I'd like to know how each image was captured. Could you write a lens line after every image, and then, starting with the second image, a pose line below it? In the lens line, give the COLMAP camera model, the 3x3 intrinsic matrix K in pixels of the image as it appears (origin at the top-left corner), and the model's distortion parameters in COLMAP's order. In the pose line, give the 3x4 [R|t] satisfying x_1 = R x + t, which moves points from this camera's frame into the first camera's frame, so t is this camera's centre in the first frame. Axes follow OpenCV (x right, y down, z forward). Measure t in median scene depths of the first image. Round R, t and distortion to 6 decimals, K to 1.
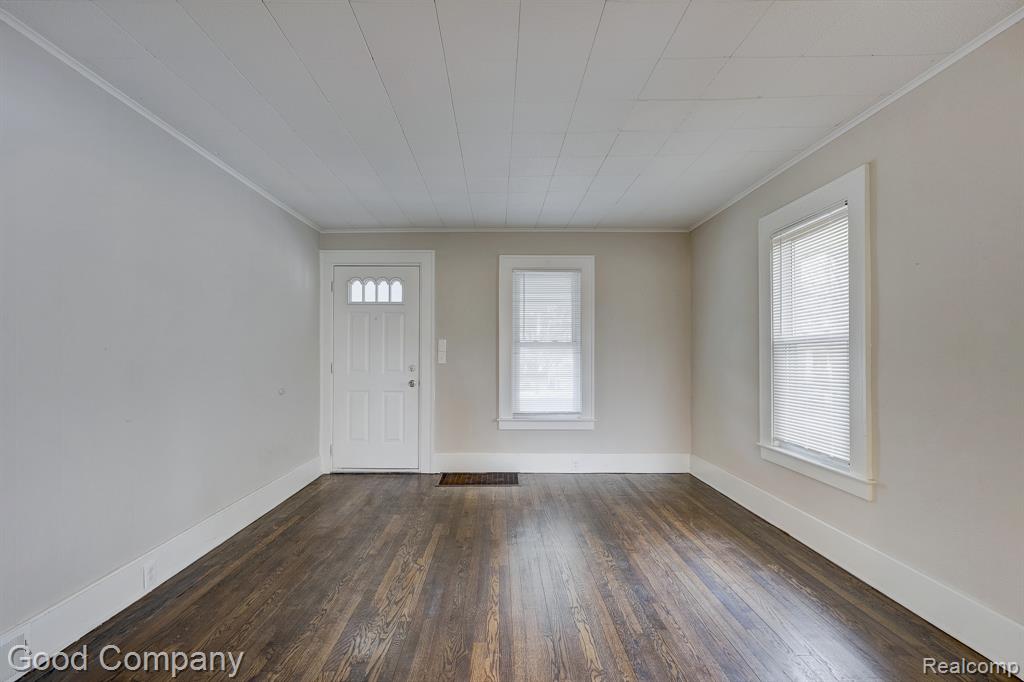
lens RADIAL K [[423.8, 0, 501.0], [0, 423.8, 349.5], [0, 0, 1]] dist [-0.002708, 0.001020]
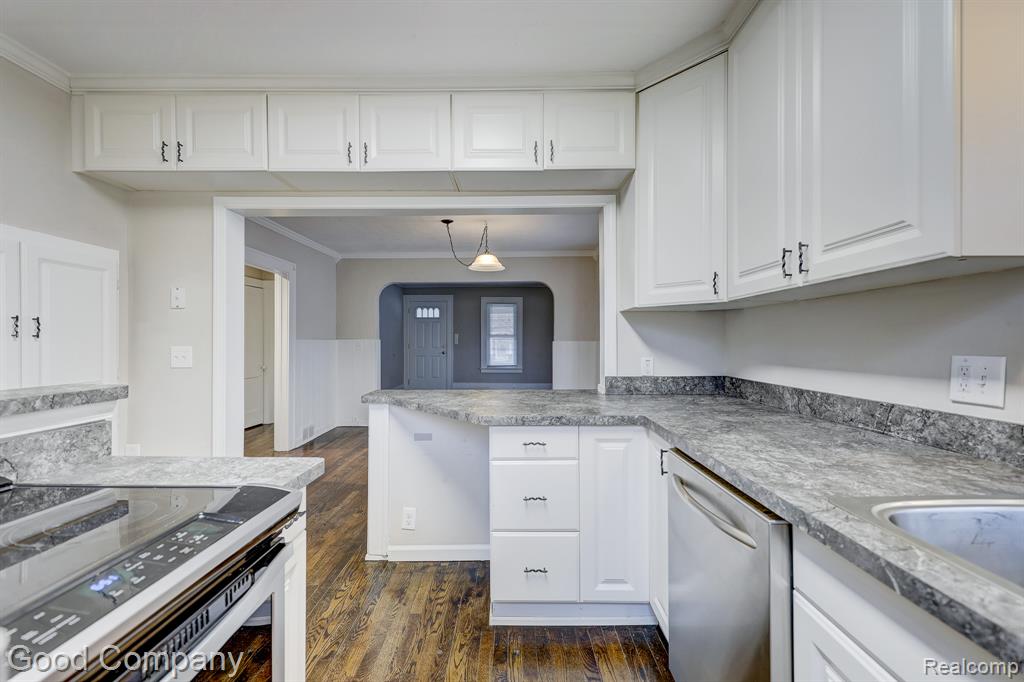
lens RADIAL K [[423.8, 0, 498.9], [0, 423.8, 345.7], [0, 0, 1]] dist [-0.002708, 0.001020]
pose [[0.999118, 0.002655, -0.041904, 0.188363], [-0.001017, 0.999237, 0.039047, -0.048257], [0.041976, -0.038970, 0.998358, -1.291351]]
